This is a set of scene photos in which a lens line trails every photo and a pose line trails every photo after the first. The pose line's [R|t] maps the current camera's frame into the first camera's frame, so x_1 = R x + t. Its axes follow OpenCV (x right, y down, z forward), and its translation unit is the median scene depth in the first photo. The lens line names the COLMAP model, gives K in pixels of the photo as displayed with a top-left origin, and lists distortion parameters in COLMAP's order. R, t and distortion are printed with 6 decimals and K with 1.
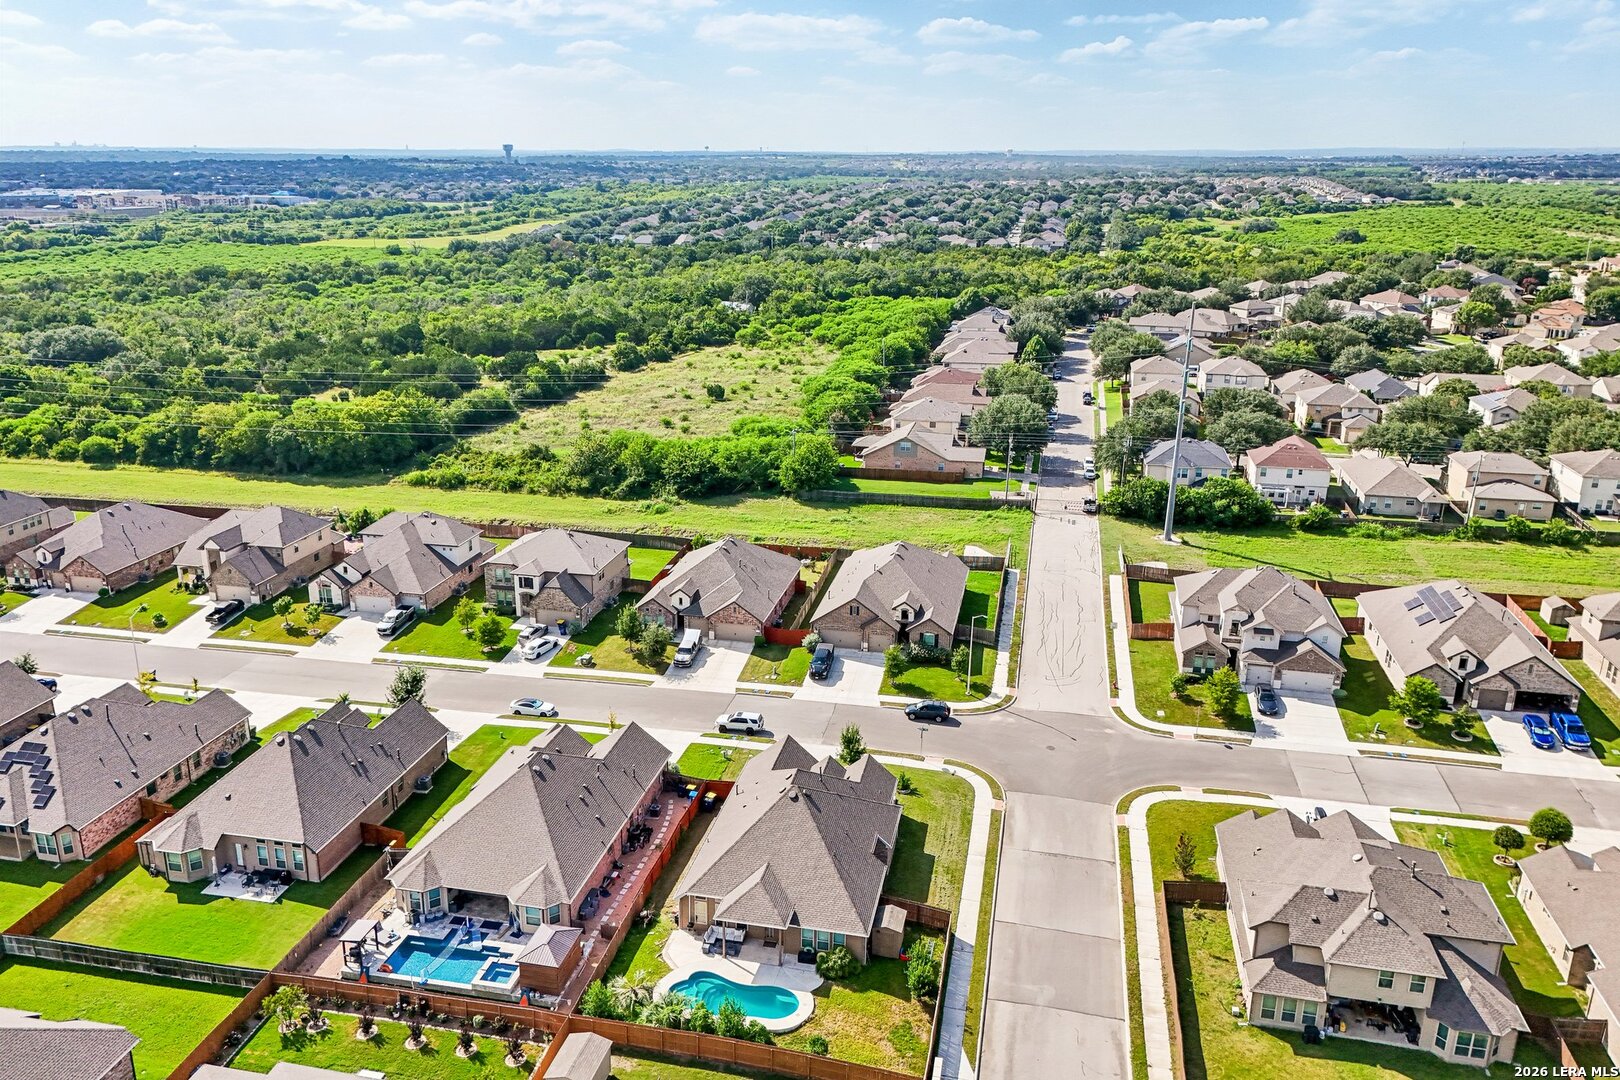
lens RADIAL K [[1193.8, 0, 801.1], [0, 1193.8, 541.7], [0, 0, 1]] dist [0.067896, -0.059854]
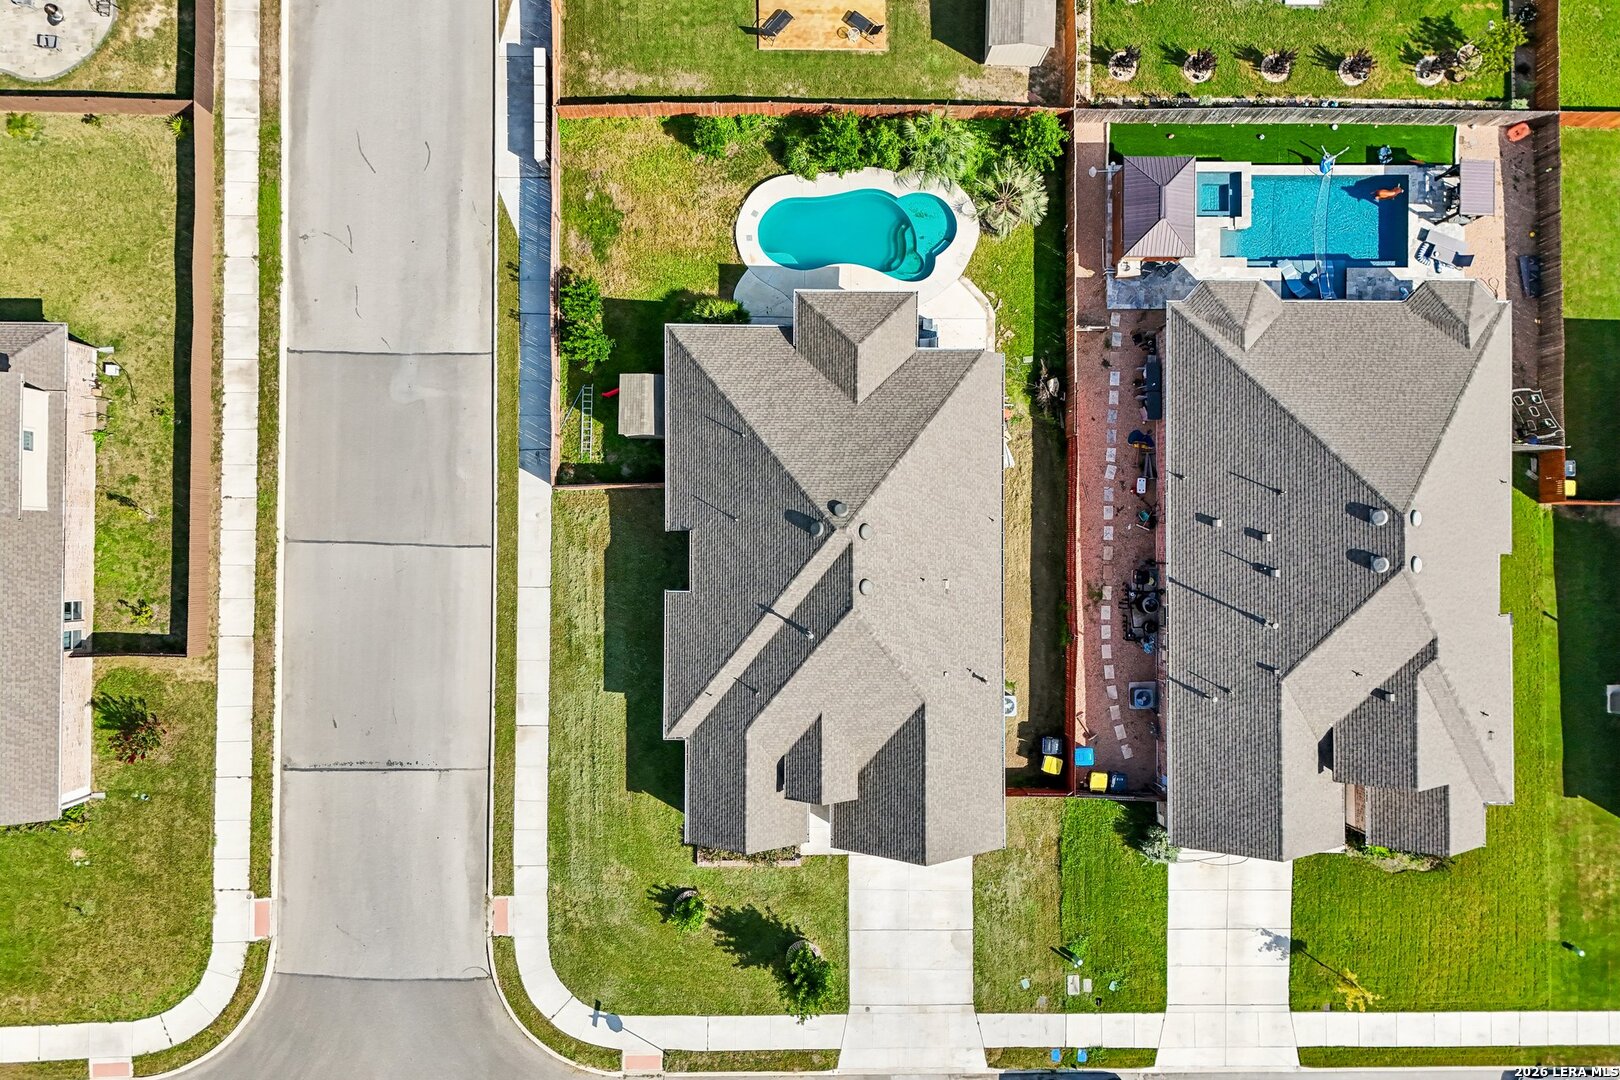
lens RADIAL K [[1193.8, 0, 809.4], [0, 1193.8, 539.4], [0, 0, 1]] dist [0.067896, -0.059854]
pose [[-0.977058, 0.210719, -0.030896, 0.016493], [-0.092062, -0.287070, 0.953476, -0.189571], [0.192046, 0.934446, 0.299883, 0.594512]]
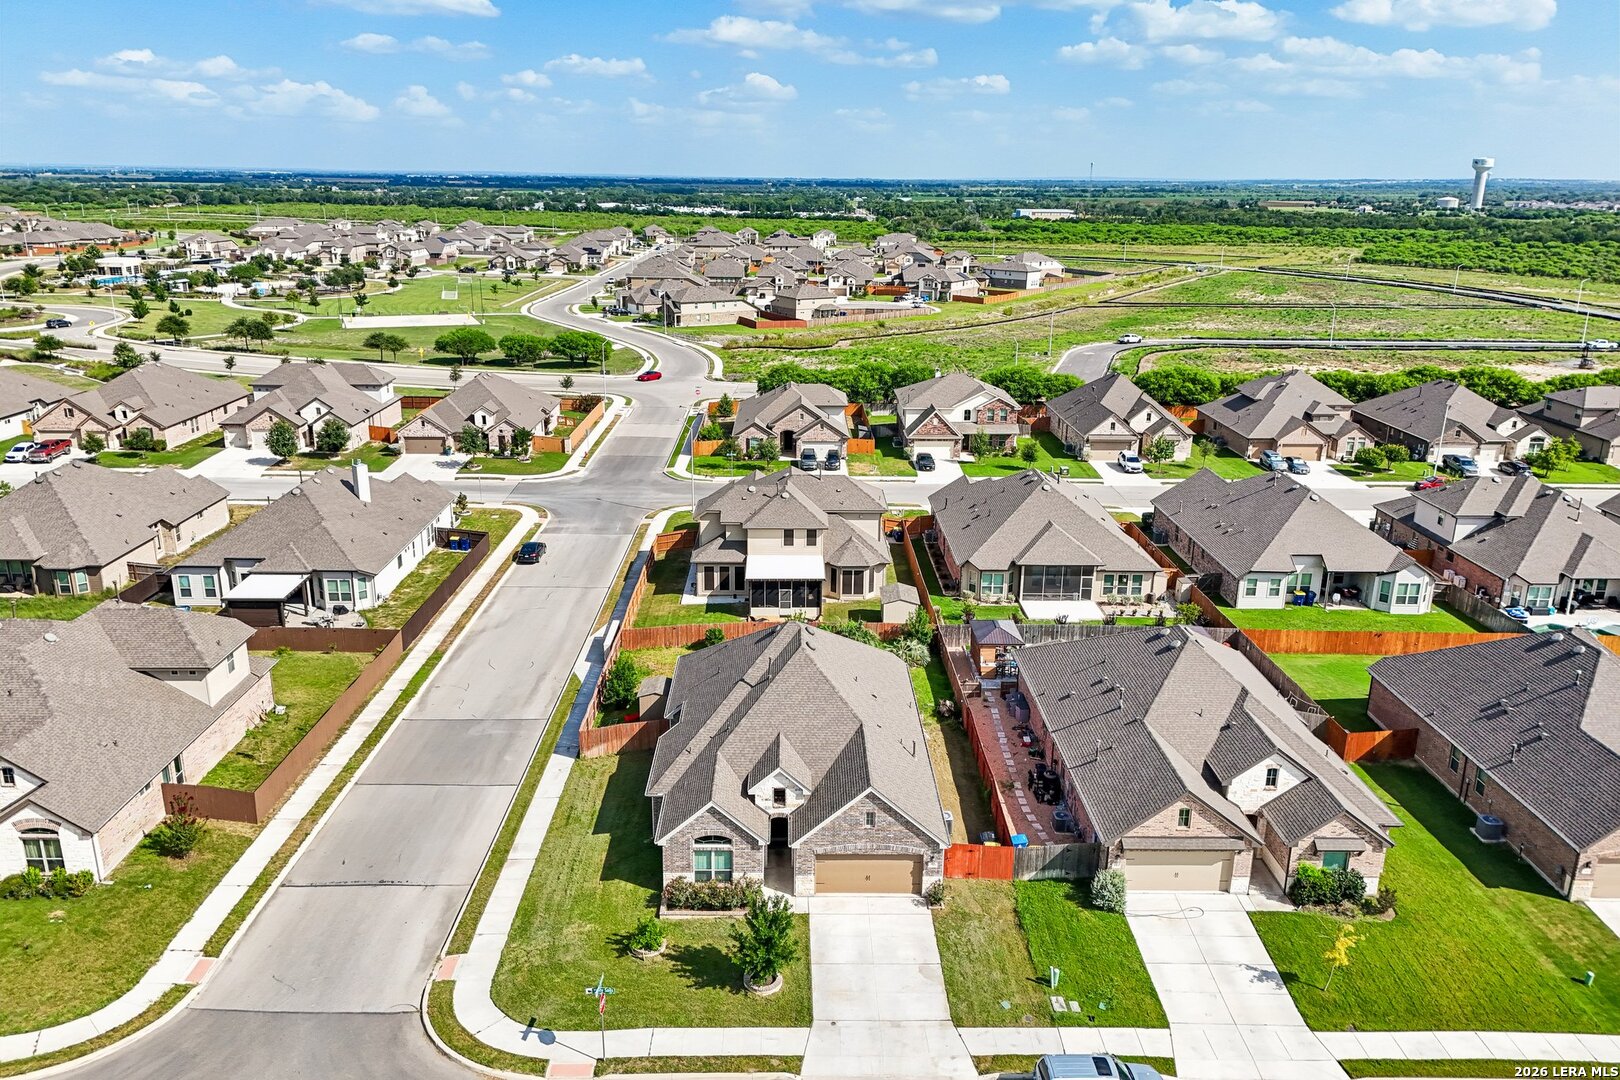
lens RADIAL K [[1193.8, 0, 804.2], [0, 1193.8, 540.6], [0, 0, 1]] dist [0.067896, -0.059854]
pose [[-0.974418, 0.052932, -0.218422, 0.100119], [-0.081849, 0.821546, 0.564236, -0.172001], [0.209310, 0.567680, -0.796197, 1.083492]]
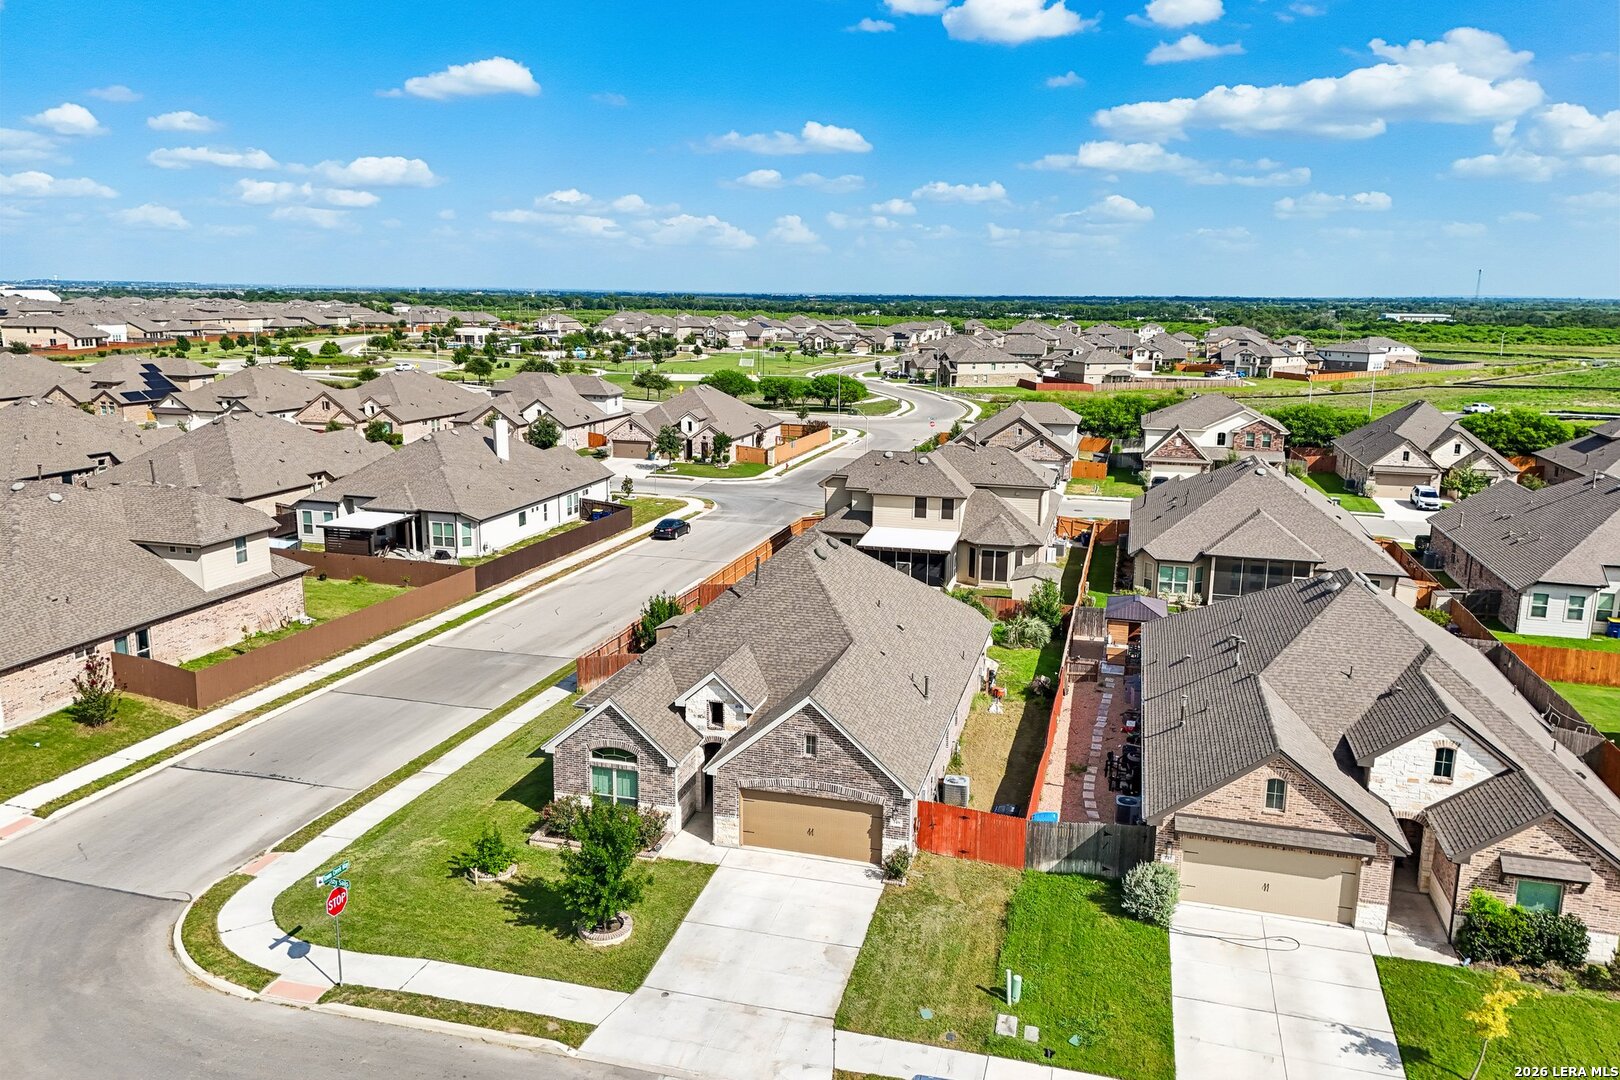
lens RADIAL K [[1193.8, 0, 806.7], [0, 1193.8, 533.8], [0, 0, 1]] dist [0.067896, -0.059854]
pose [[-0.998479, -0.026023, 0.048615, -0.021755], [0.001220, 0.870997, 0.491288, -0.052600], [-0.055128, 0.490599, -0.869640, 1.047555]]
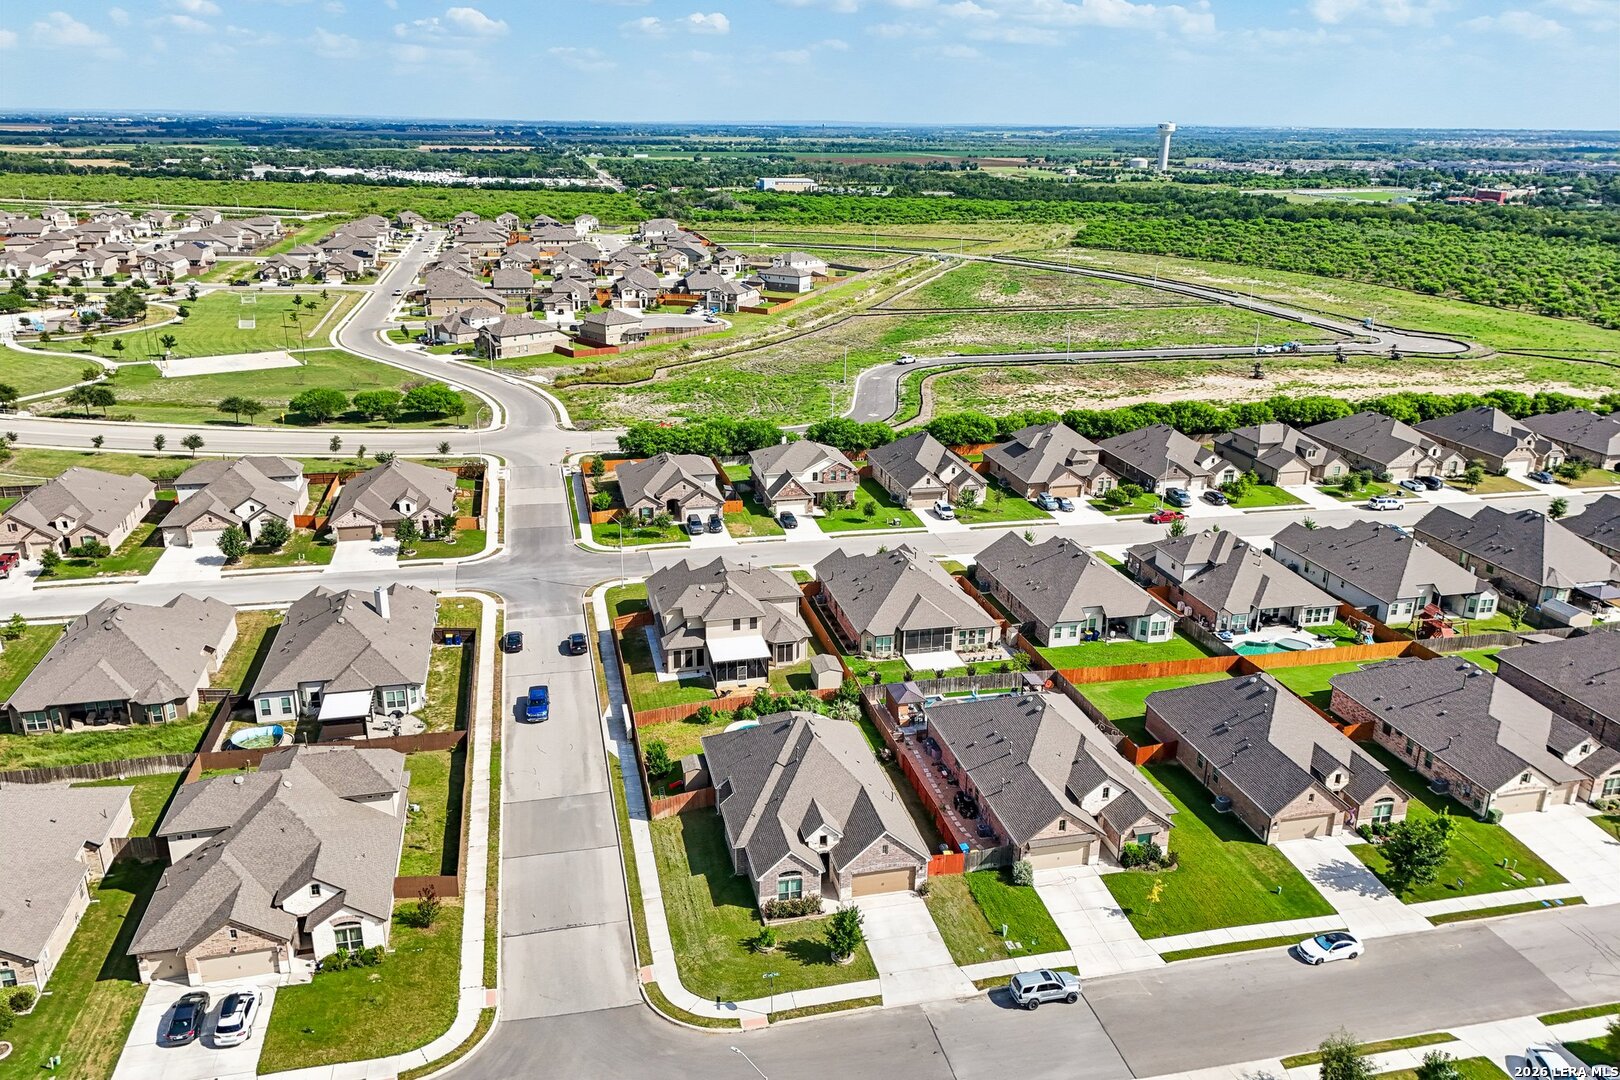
lens RADIAL K [[1193.8, 0, 801.4], [0, 1193.8, 548.1], [0, 0, 1]] dist [0.067896, -0.059854]
pose [[-0.903971, 0.131979, -0.406716, 0.292467], [-0.144720, 0.800607, 0.581451, -0.389899], [0.402359, 0.584474, -0.704625, 1.174700]]
